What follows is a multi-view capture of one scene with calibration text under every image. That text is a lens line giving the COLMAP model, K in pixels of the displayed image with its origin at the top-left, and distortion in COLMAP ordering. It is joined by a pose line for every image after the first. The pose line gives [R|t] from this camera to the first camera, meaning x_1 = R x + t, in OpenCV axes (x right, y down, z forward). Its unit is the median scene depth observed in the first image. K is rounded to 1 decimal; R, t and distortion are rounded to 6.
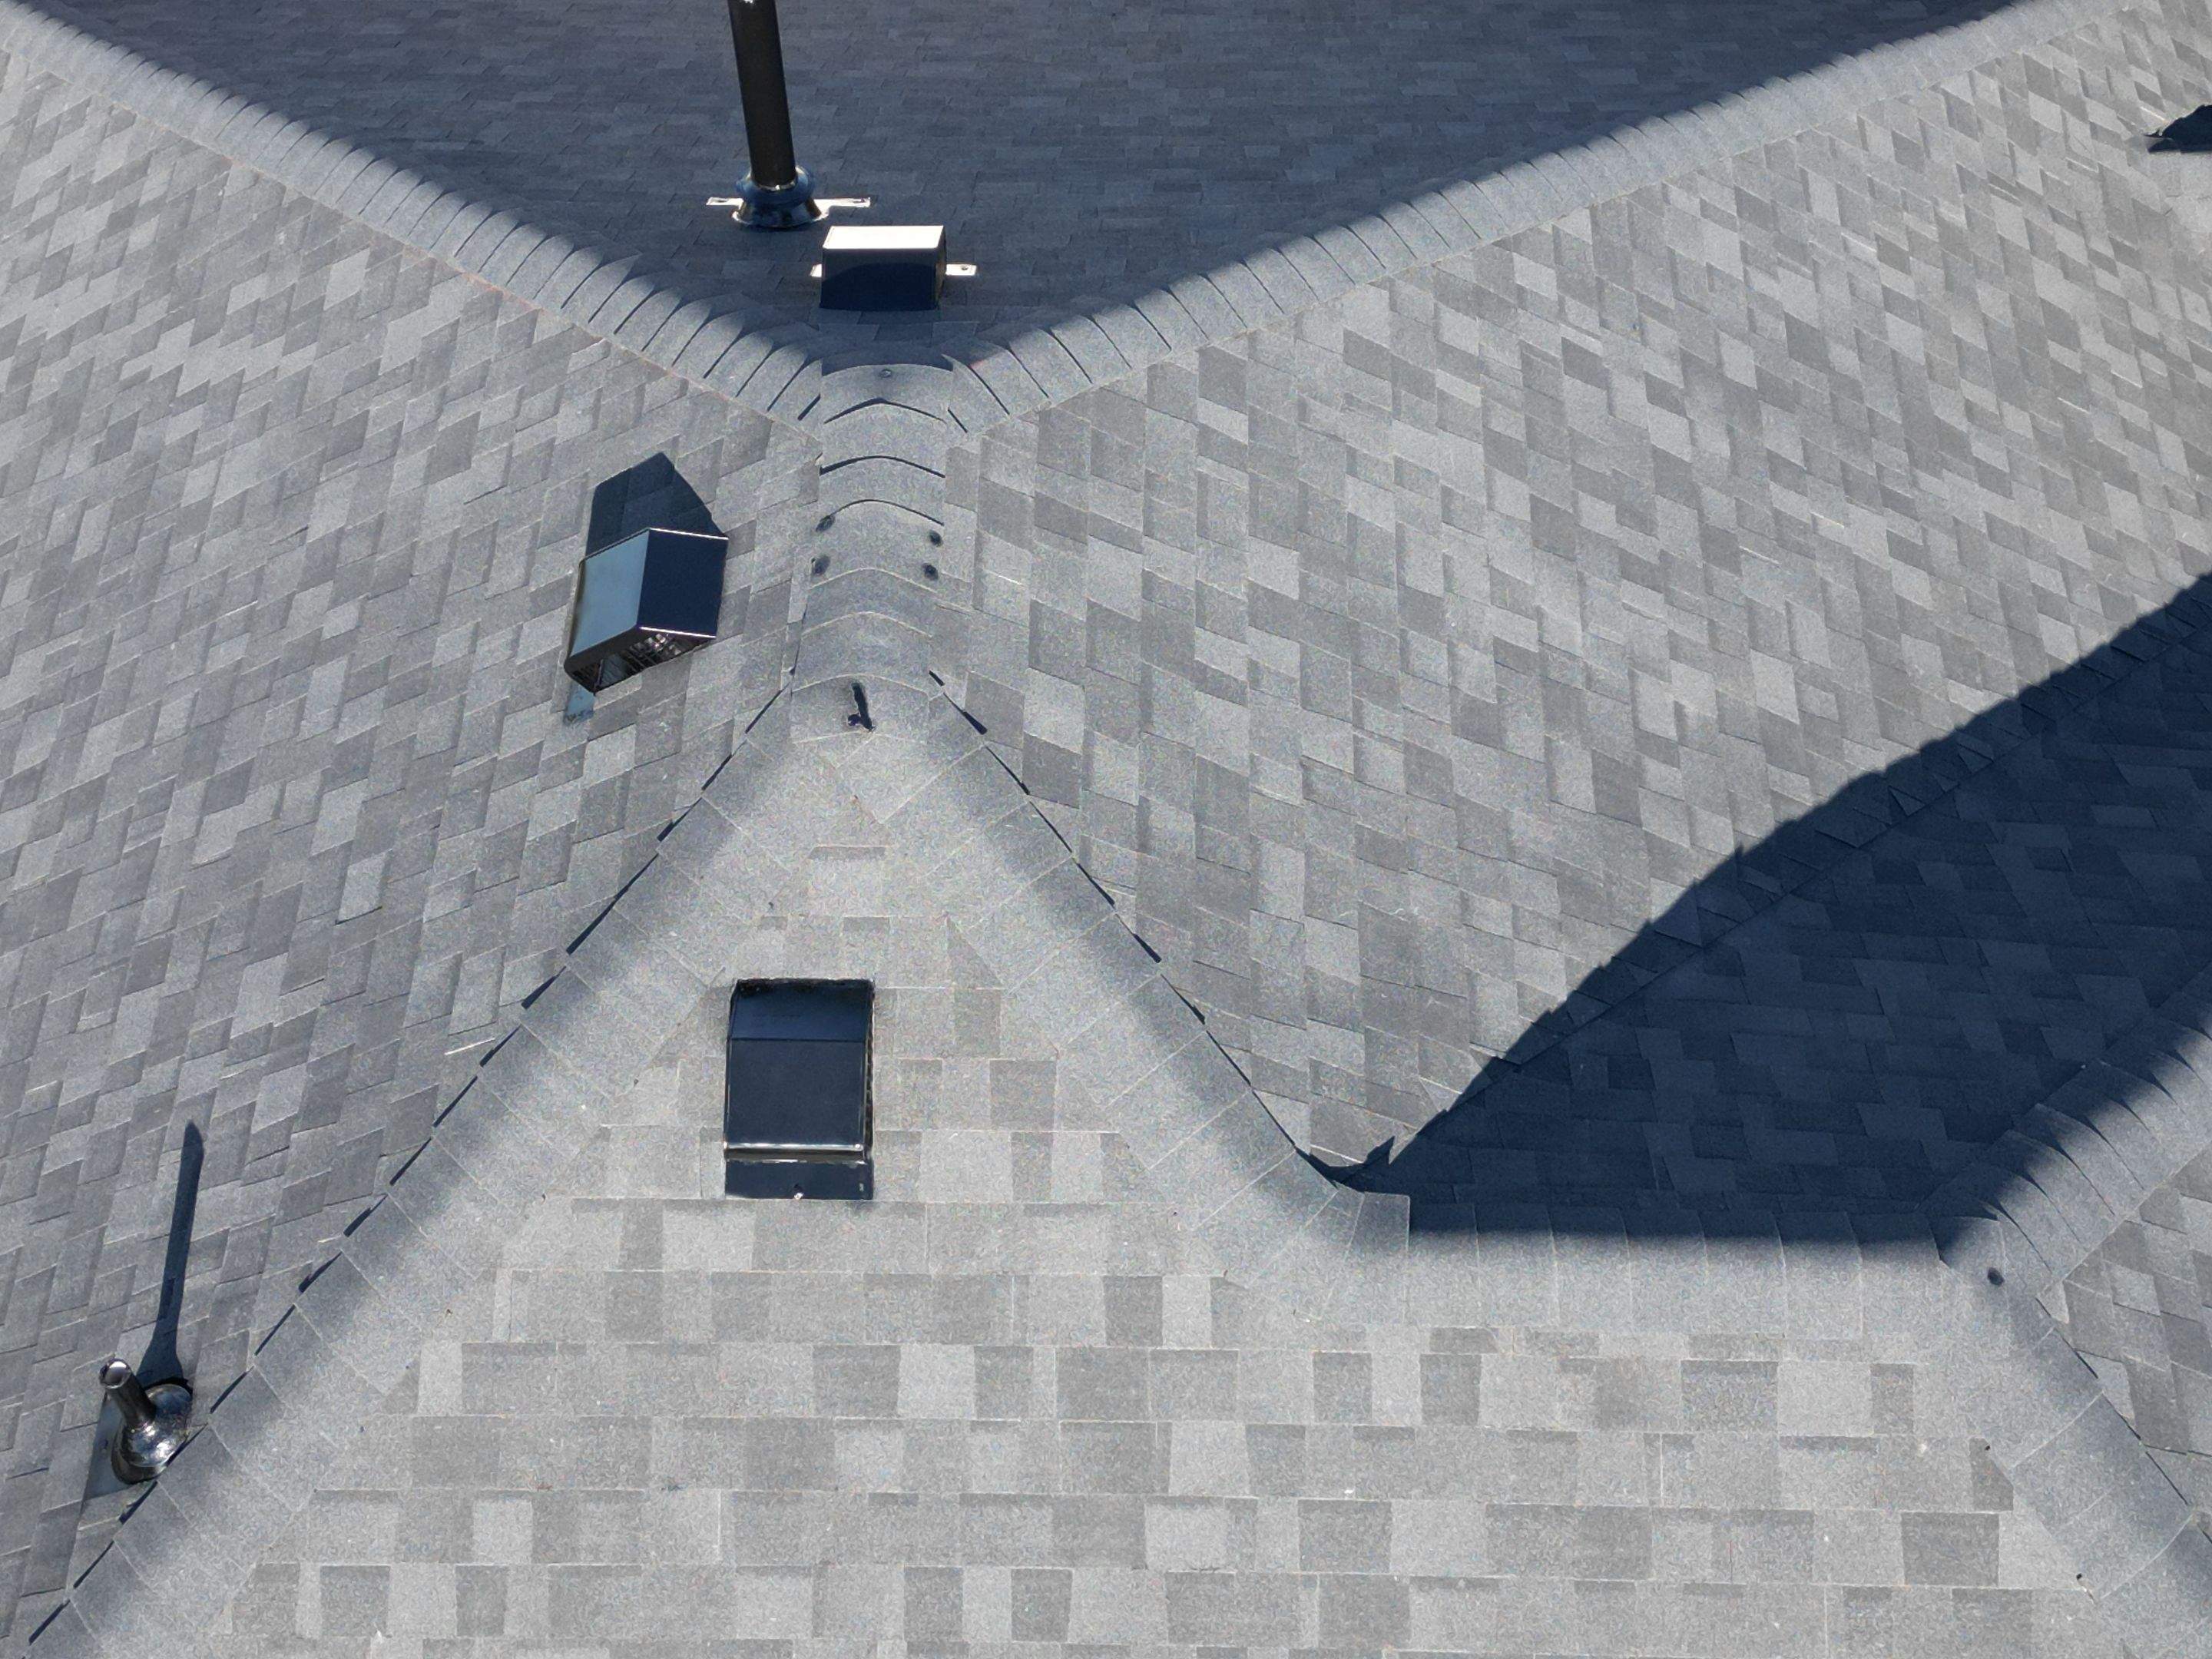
lens RADIAL K [[3057.0, 0, 1098.3], [0, 3057.0, 836.9], [0, 0, 1]] dist [0.200846, -0.627422]
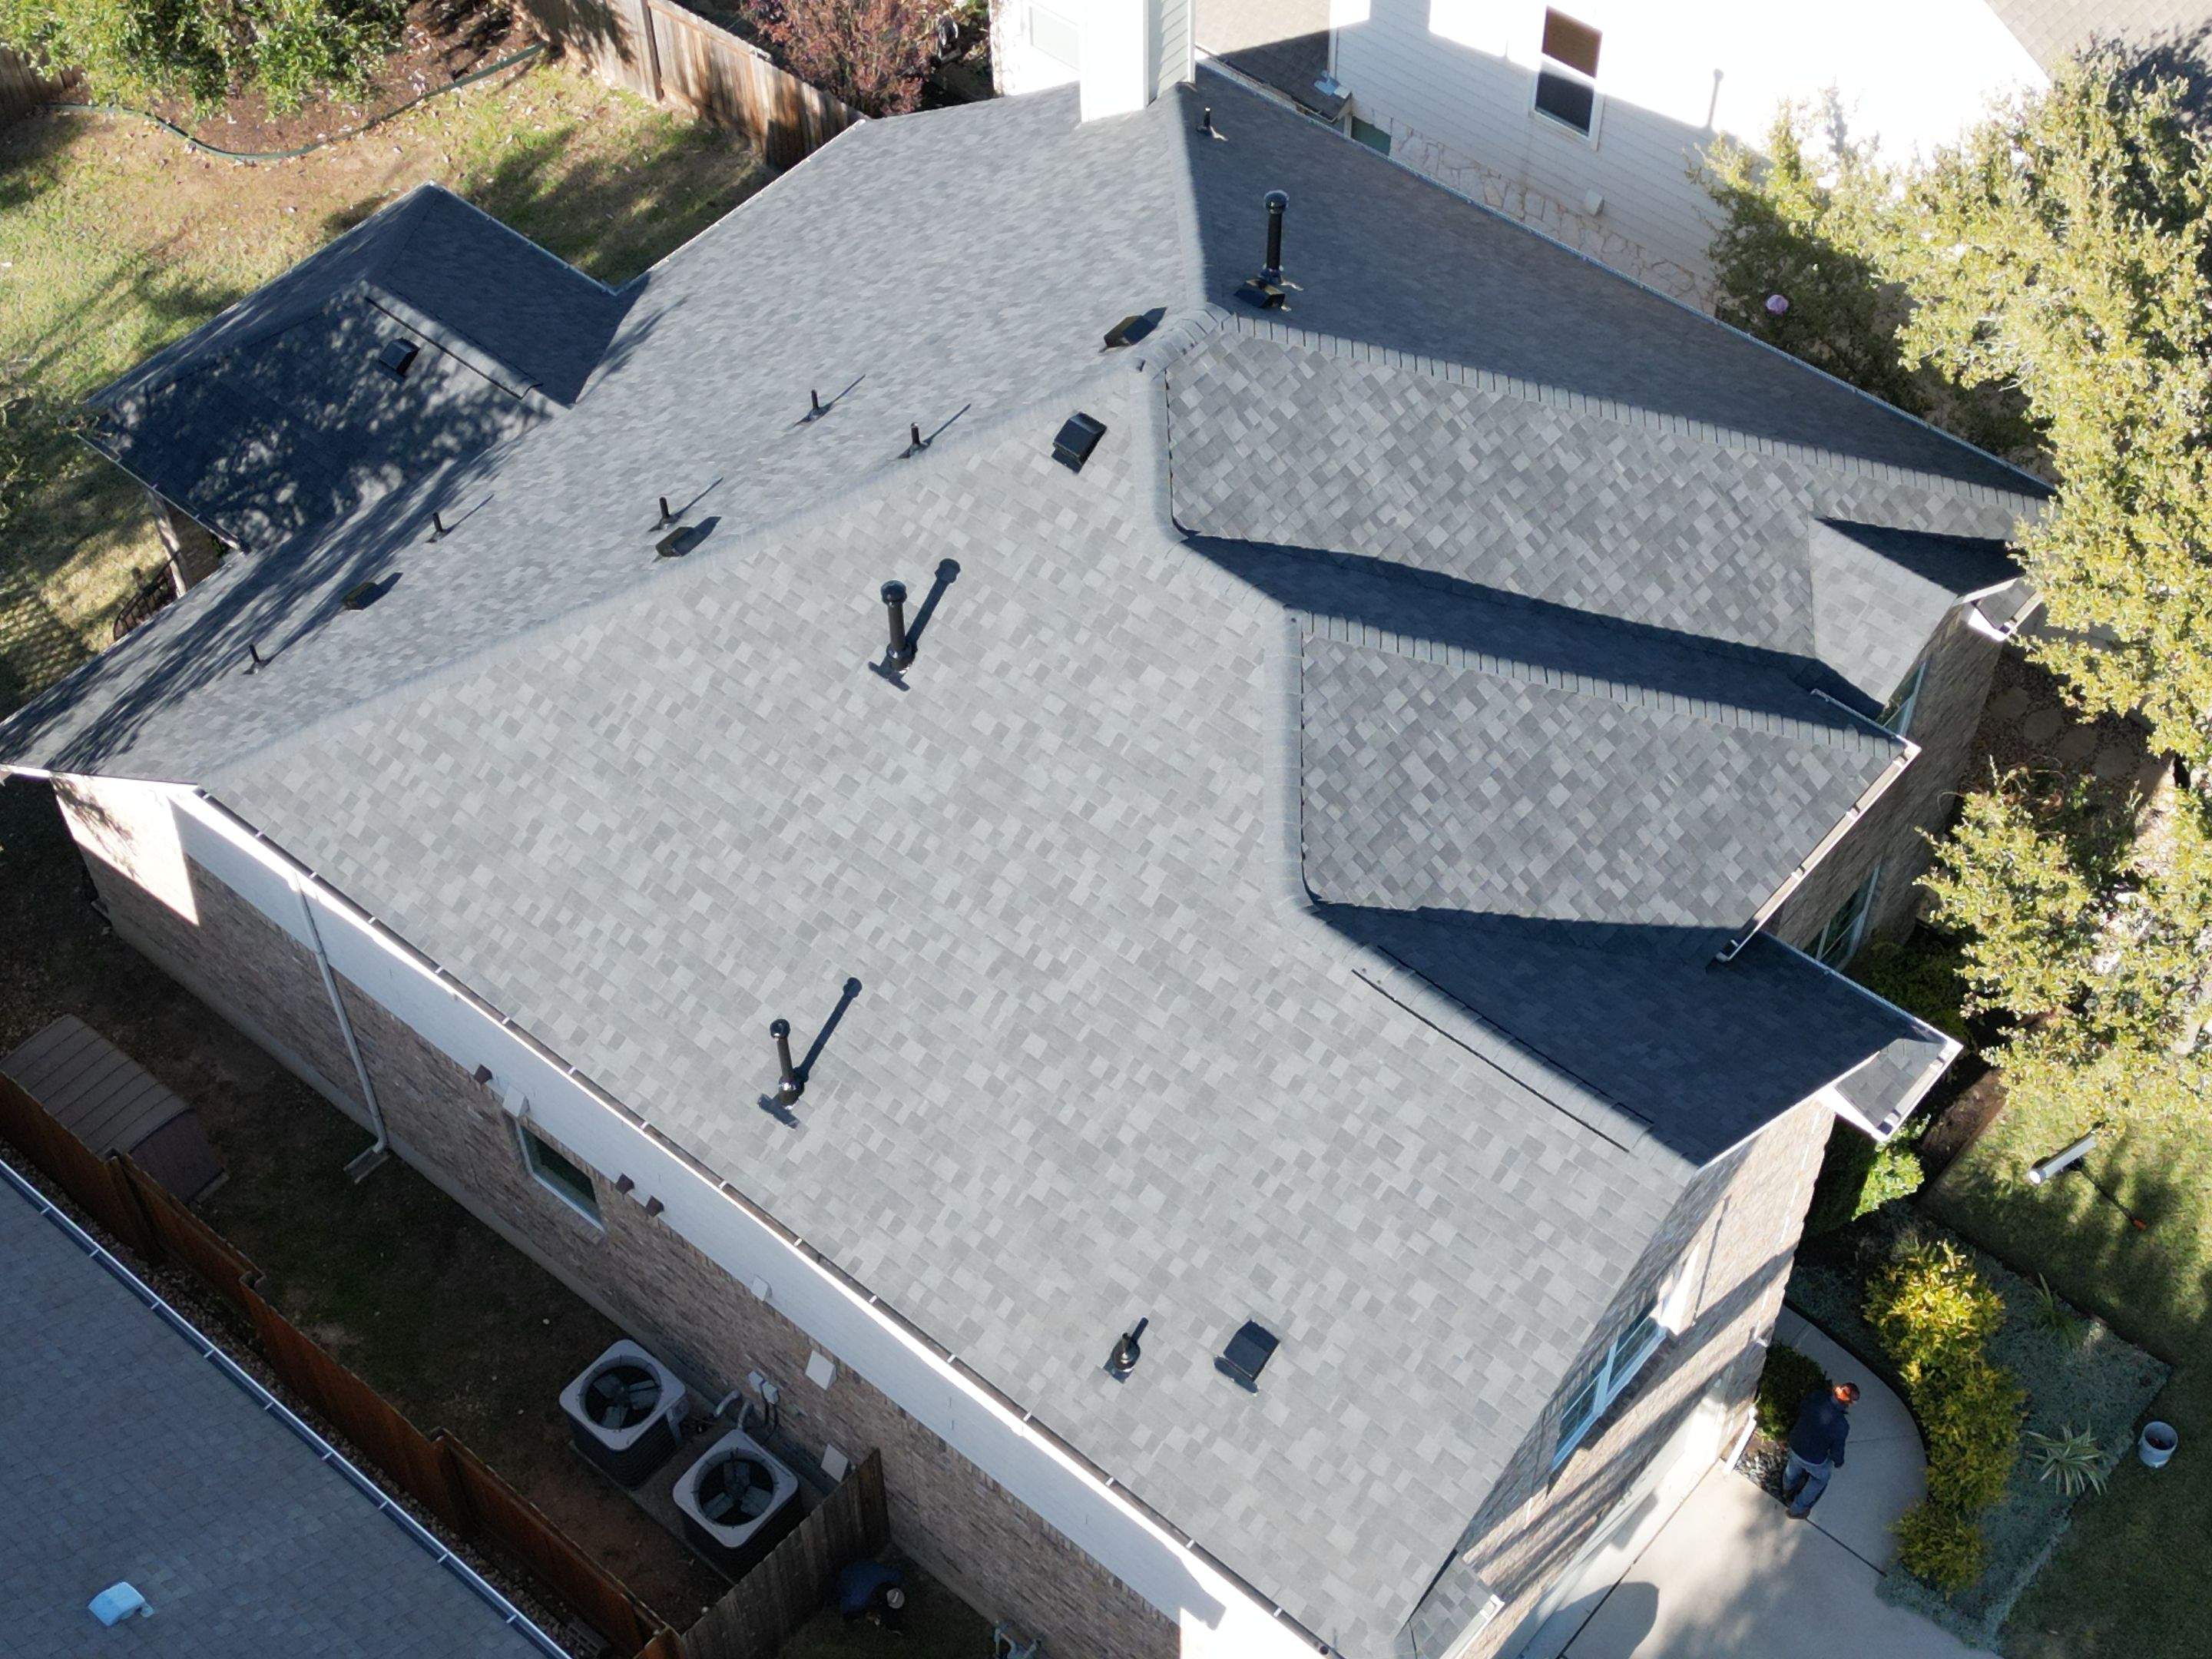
lens RADIAL K [[3057.0, 0, 1098.3], [0, 3057.0, 836.9], [0, 0, 1]] dist [0.200846, -0.627422]
pose [[0.775238, 0.488509, -0.400456, 1.570183], [-0.516703, 0.855093, 0.042832, 0.299489], [0.363351, 0.173712, 0.915314, -2.261030]]
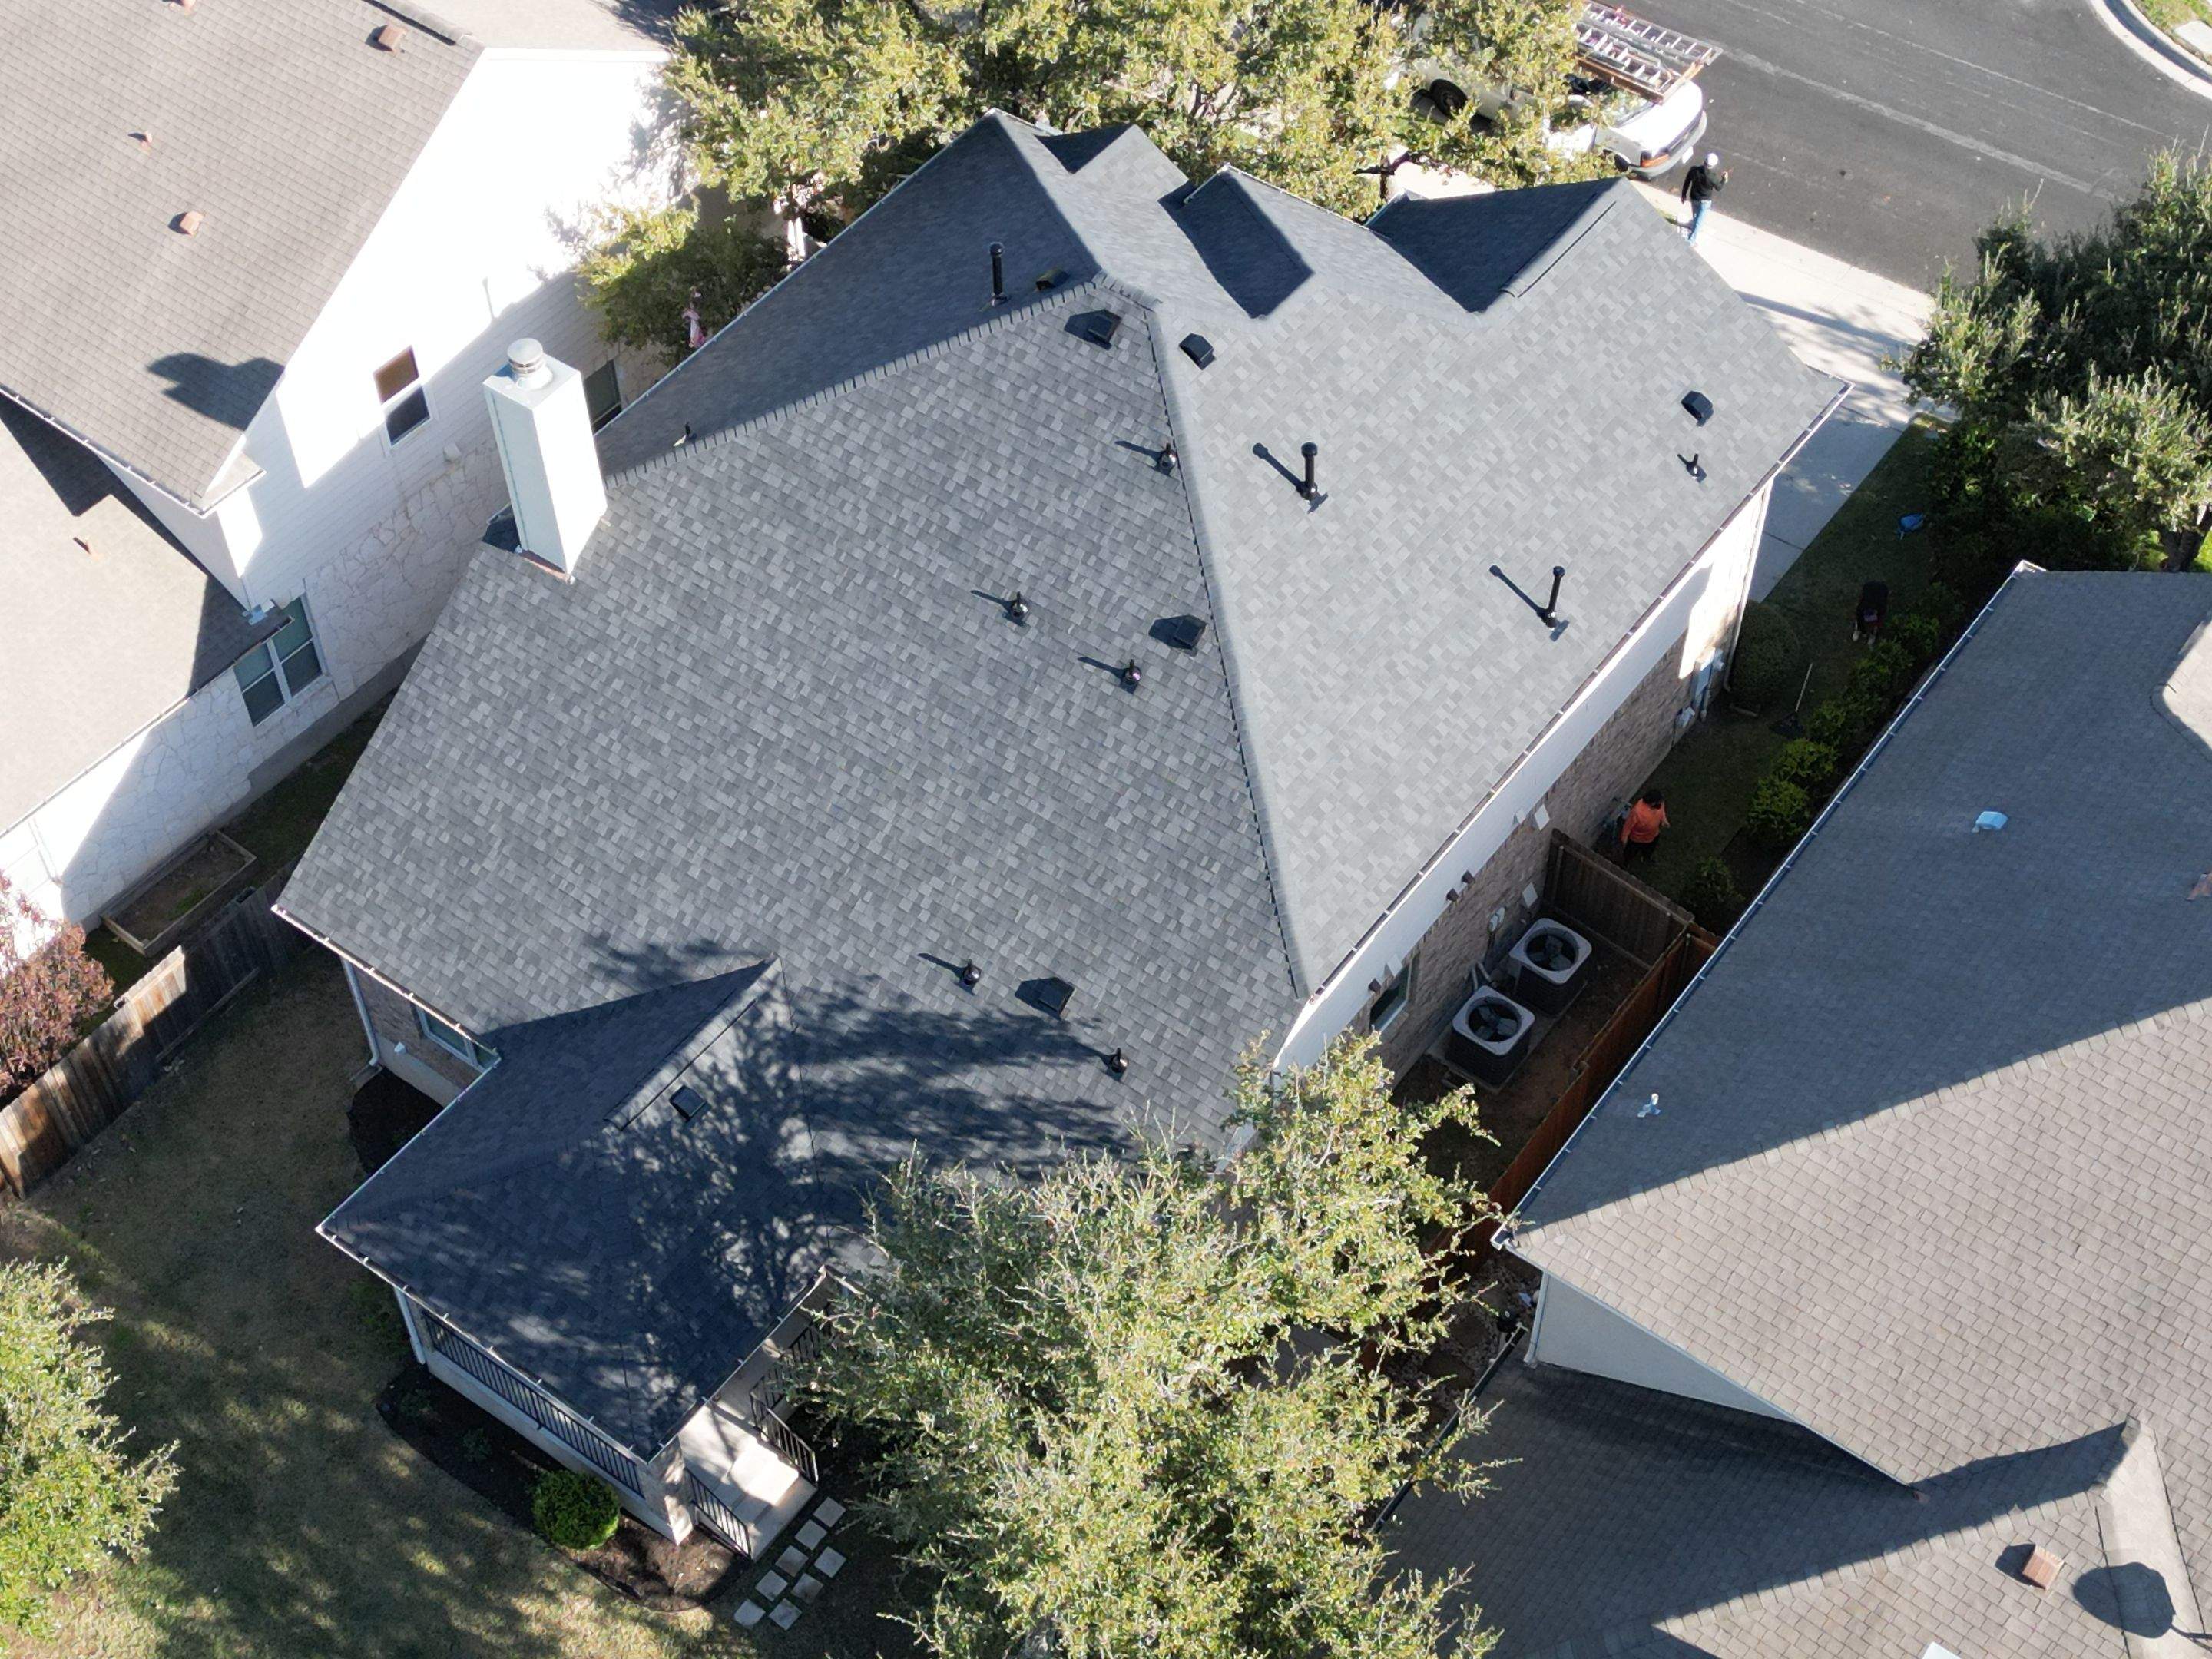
lens RADIAL K [[3057.0, 0, 1098.3], [0, 3057.0, 836.9], [0, 0, 1]] dist [0.200846, -0.627422]
pose [[0.578193, -0.622259, 0.527719, -3.643971], [0.674246, 0.728623, 0.120419, -0.075527], [-0.459440, 0.286187, 0.840840, -3.420221]]
